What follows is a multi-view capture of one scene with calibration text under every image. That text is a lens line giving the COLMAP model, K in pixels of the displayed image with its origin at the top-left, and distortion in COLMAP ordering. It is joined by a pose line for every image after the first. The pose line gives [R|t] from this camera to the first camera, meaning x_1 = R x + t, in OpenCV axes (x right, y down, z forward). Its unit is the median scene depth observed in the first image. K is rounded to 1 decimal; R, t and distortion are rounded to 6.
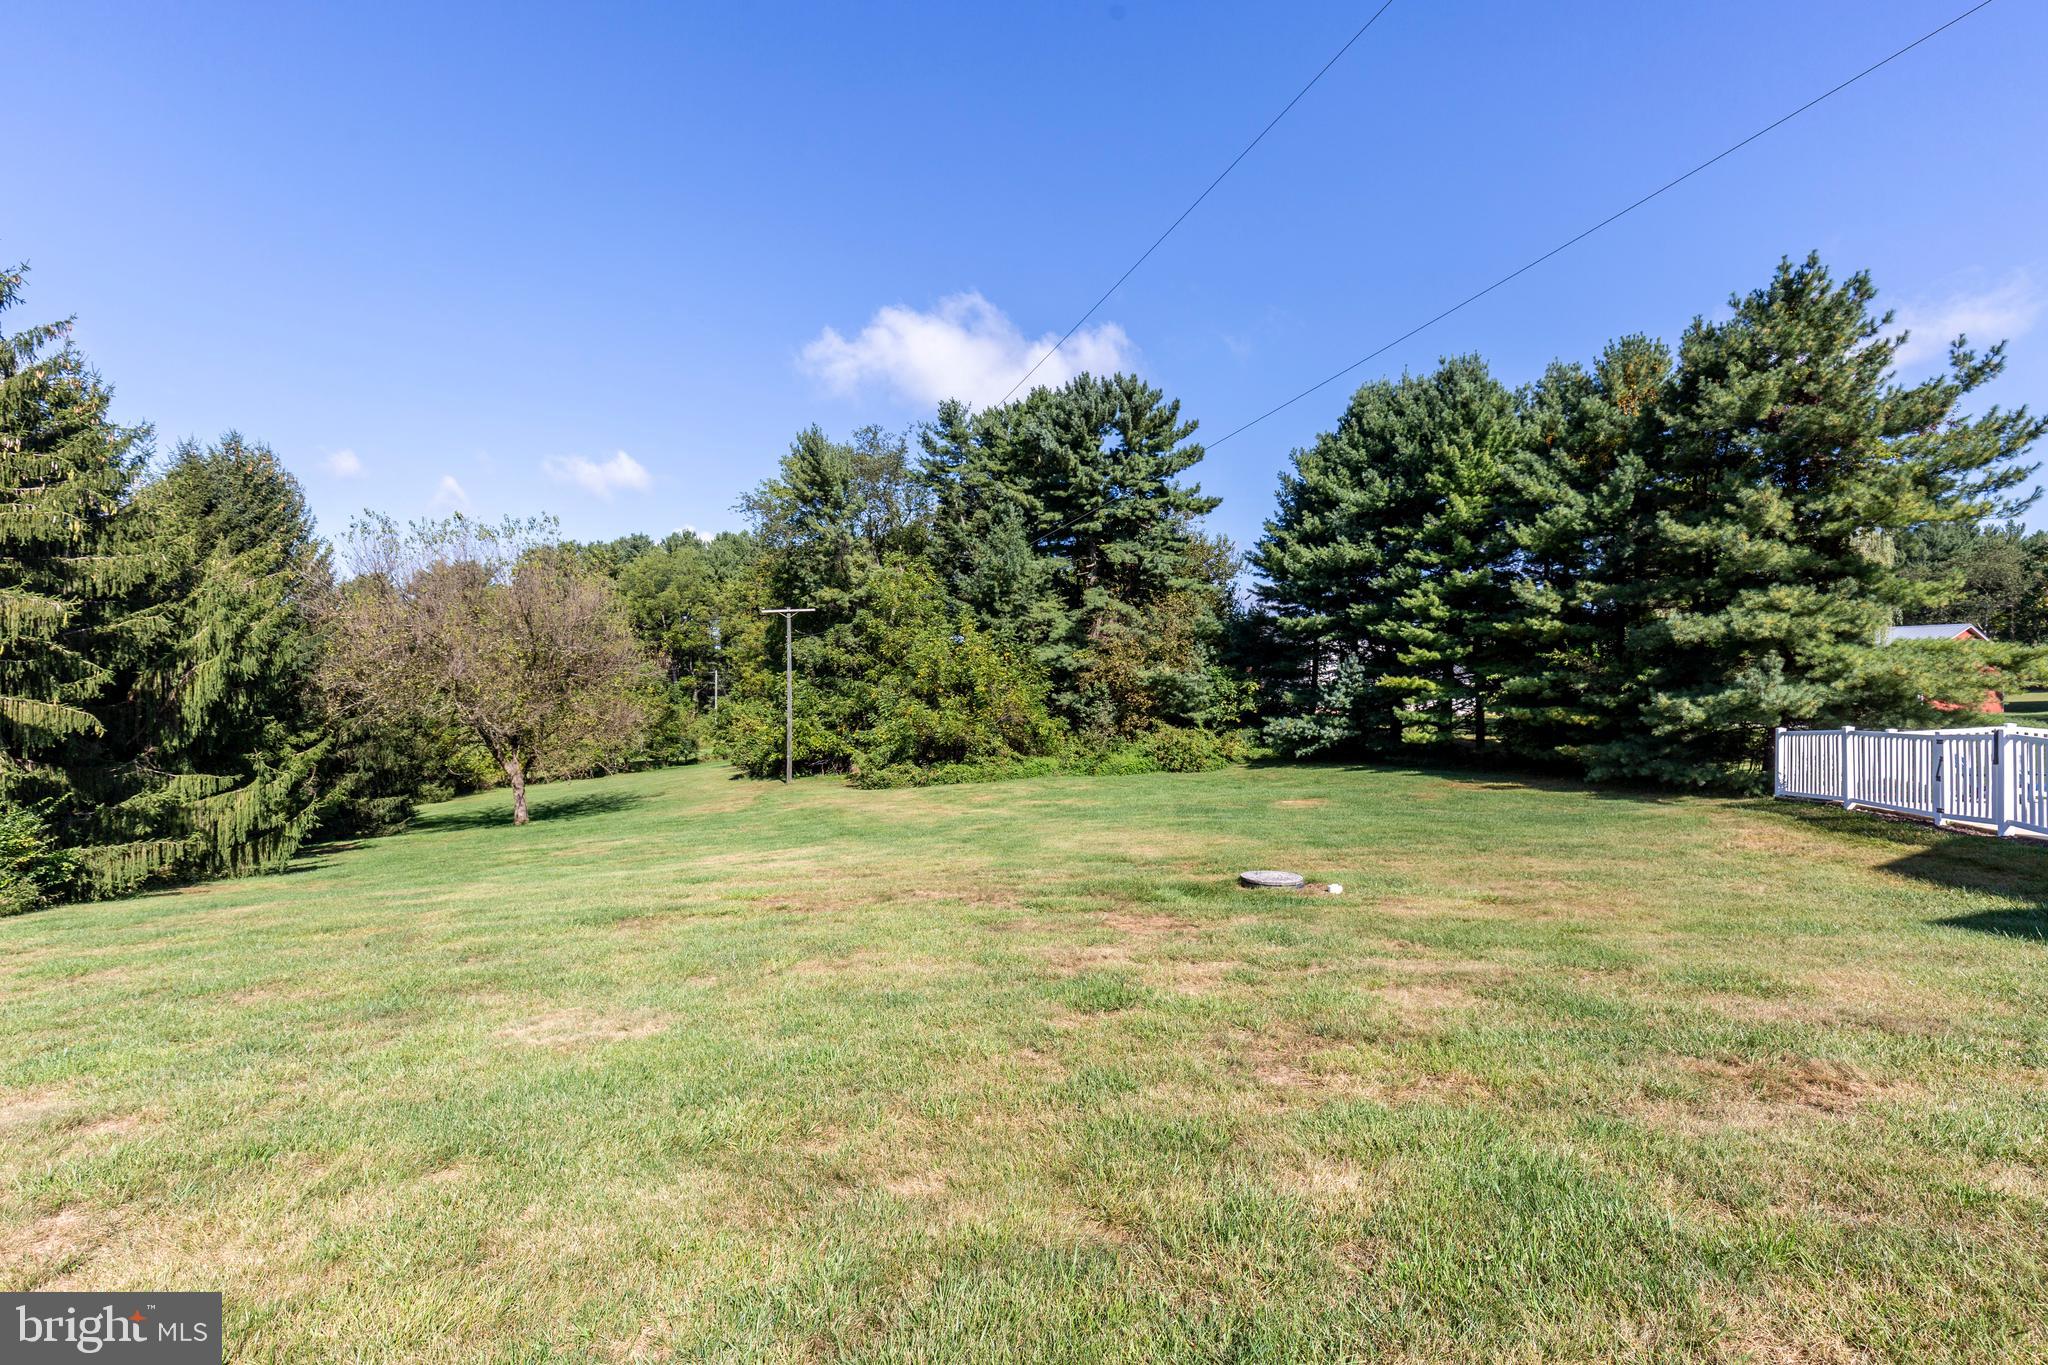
lens RADIAL K [[936.3, 0, 1024.0], [0, 936.3, 682.5], [0, 0, 1]] dist [0.003479, -0.000665]
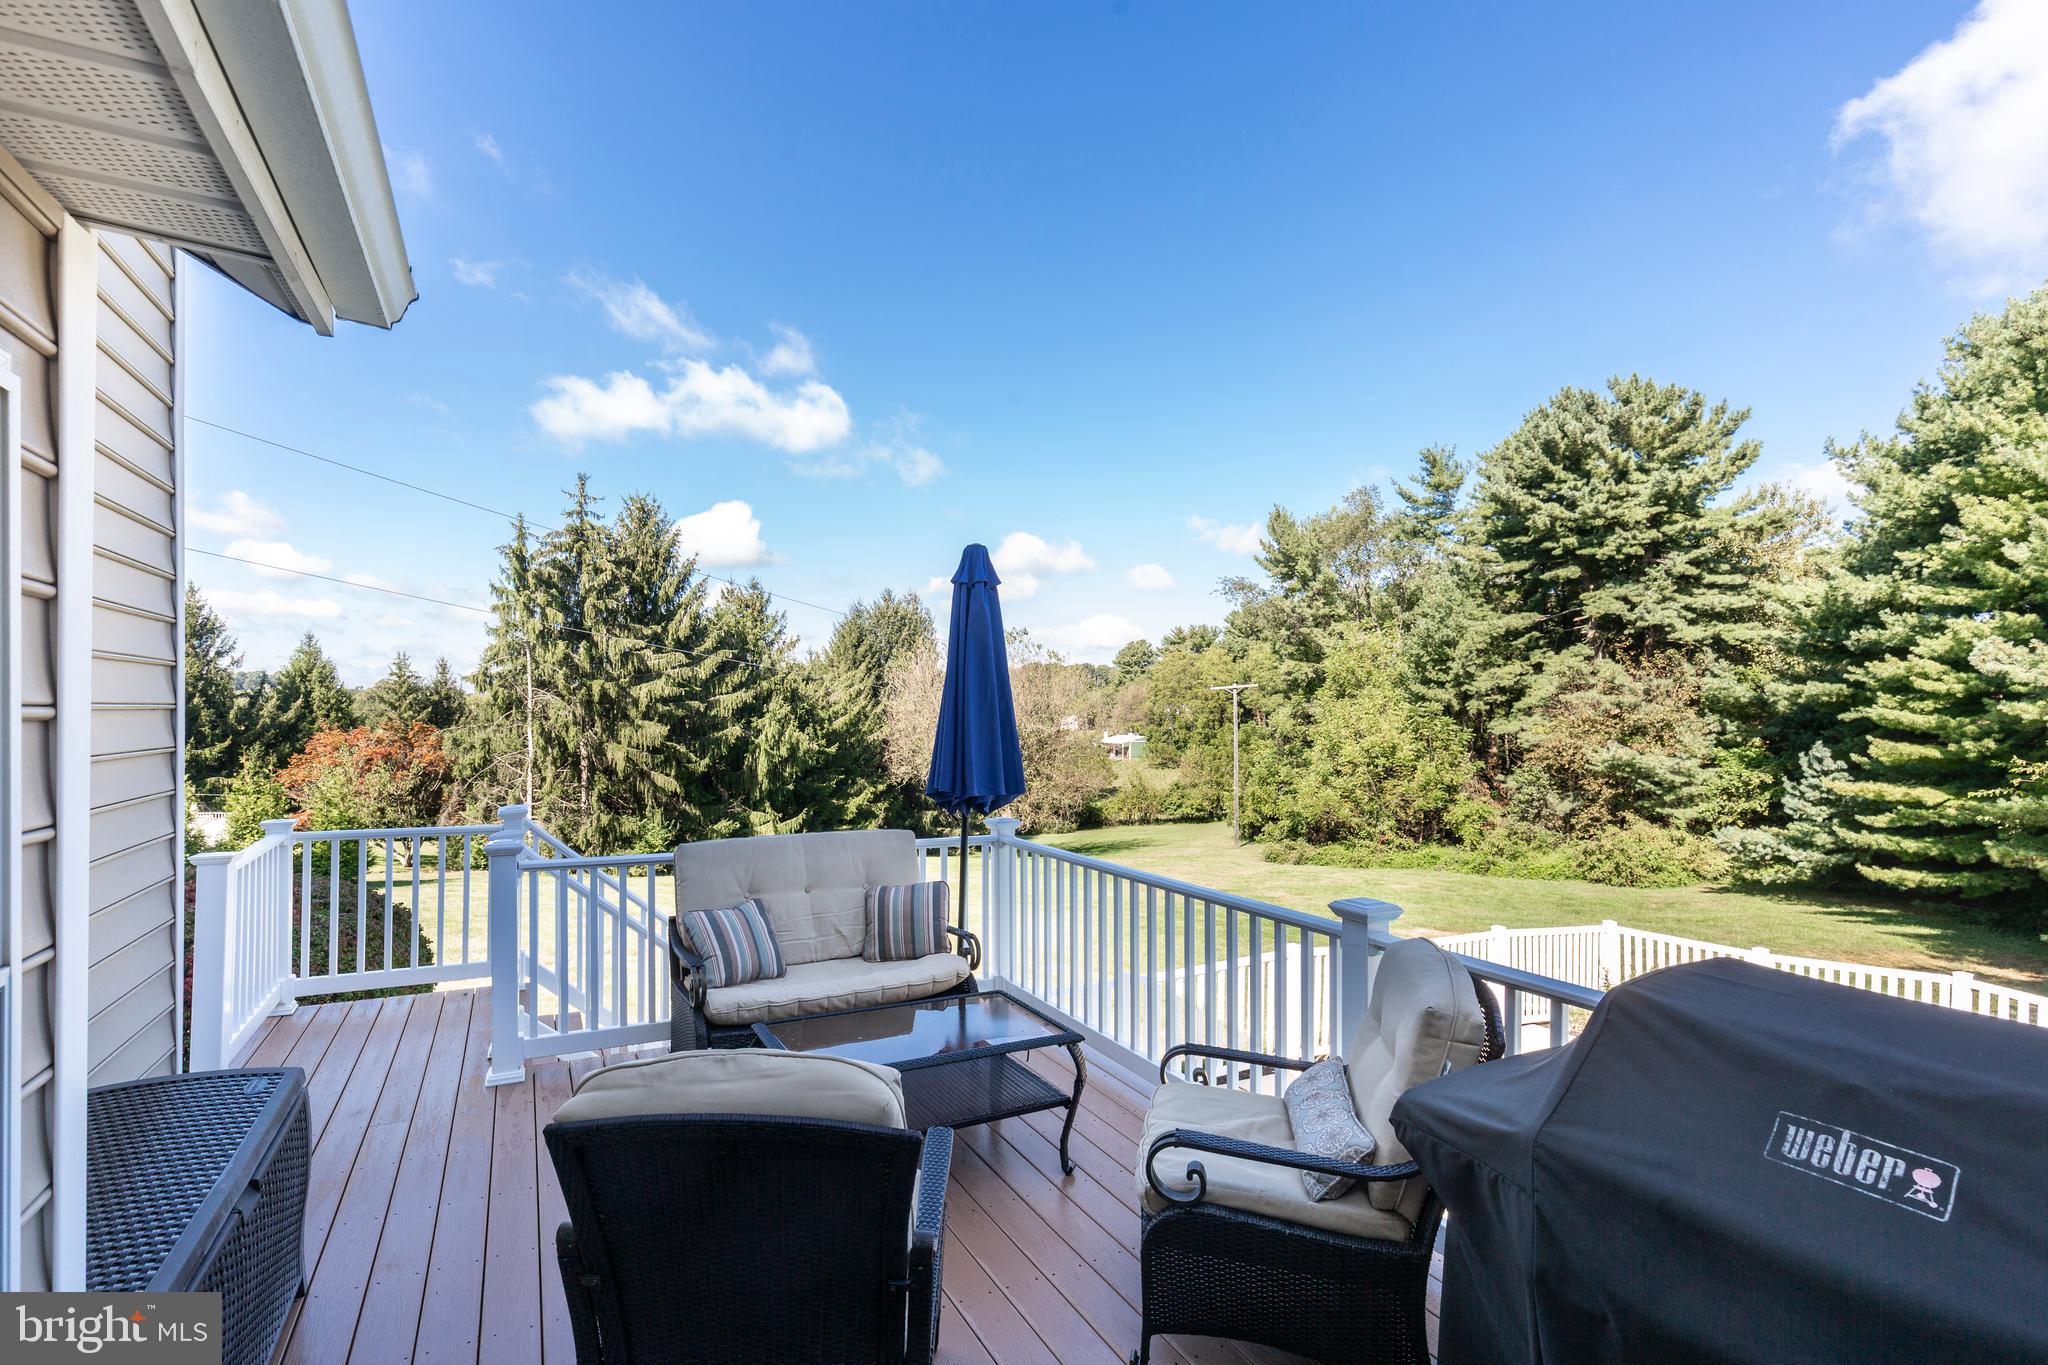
lens RADIAL K [[946.0, 0, 967.2], [0, 946.0, 715.6], [0, 0, 1]] dist [0.003814, 0.000548]
pose [[0.654806, -0.005297, -0.755779, 0.415317], [0.001279, 0.999982, -0.005901, -0.042443], [0.755796, 0.002898, 0.654800, 0.063342]]
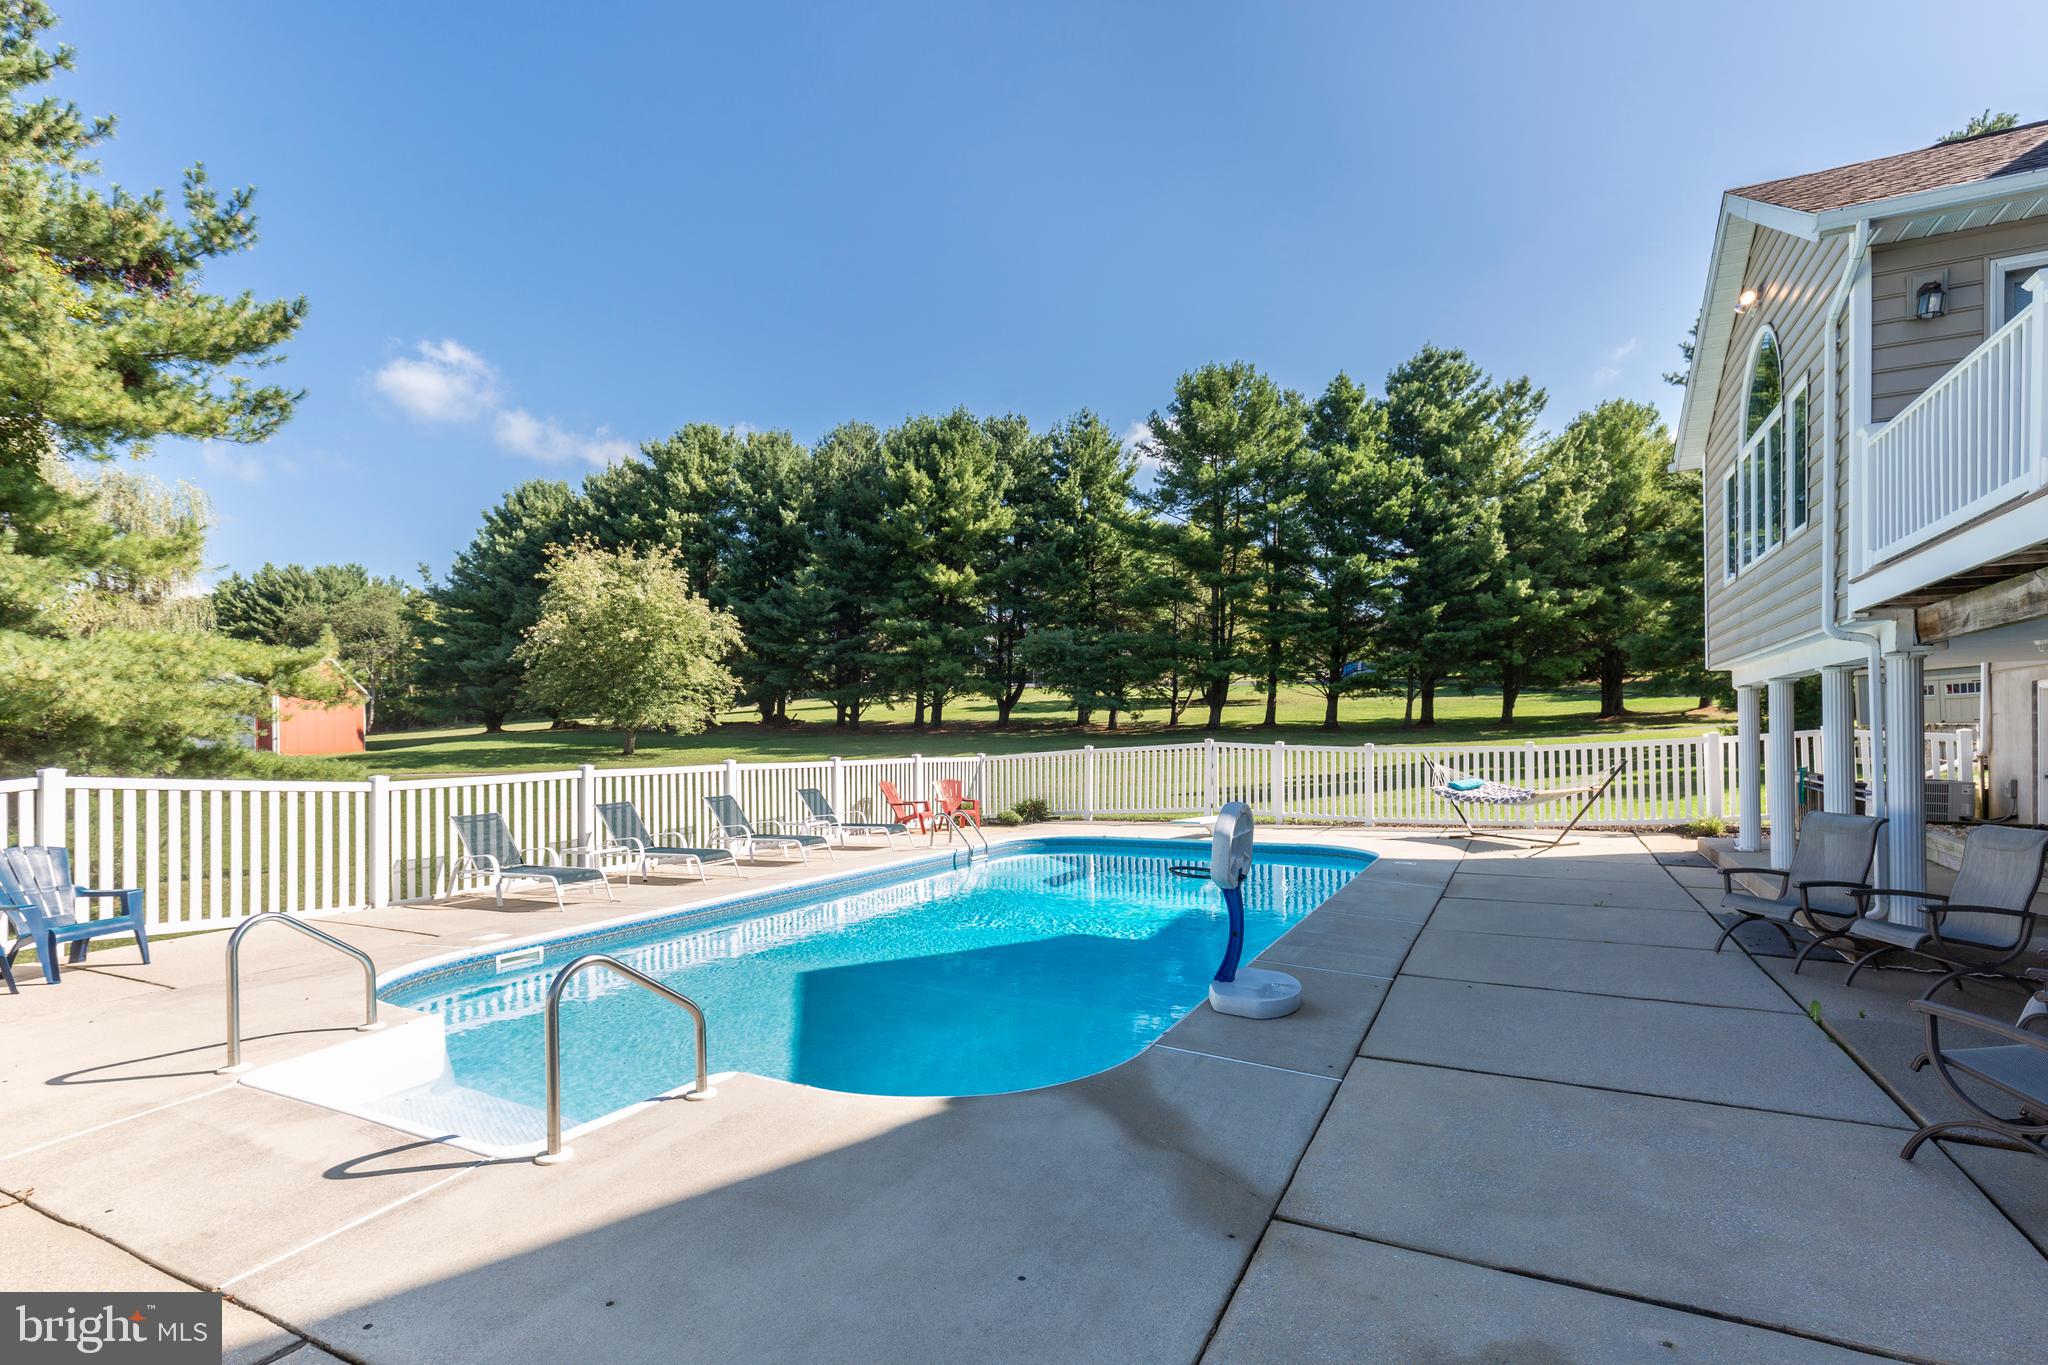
lens RADIAL K [[973.1, 0, 1015.1], [0, 973.1, 741.9], [0, 0, 1]] dist [0.000024, 0.000494]
pose [[0.206794, -0.022583, 0.978124, 0.278882], [0.010900, 0.999725, 0.020777, 0.011224], [-0.978324, 0.006365, 0.206983, 0.195441]]
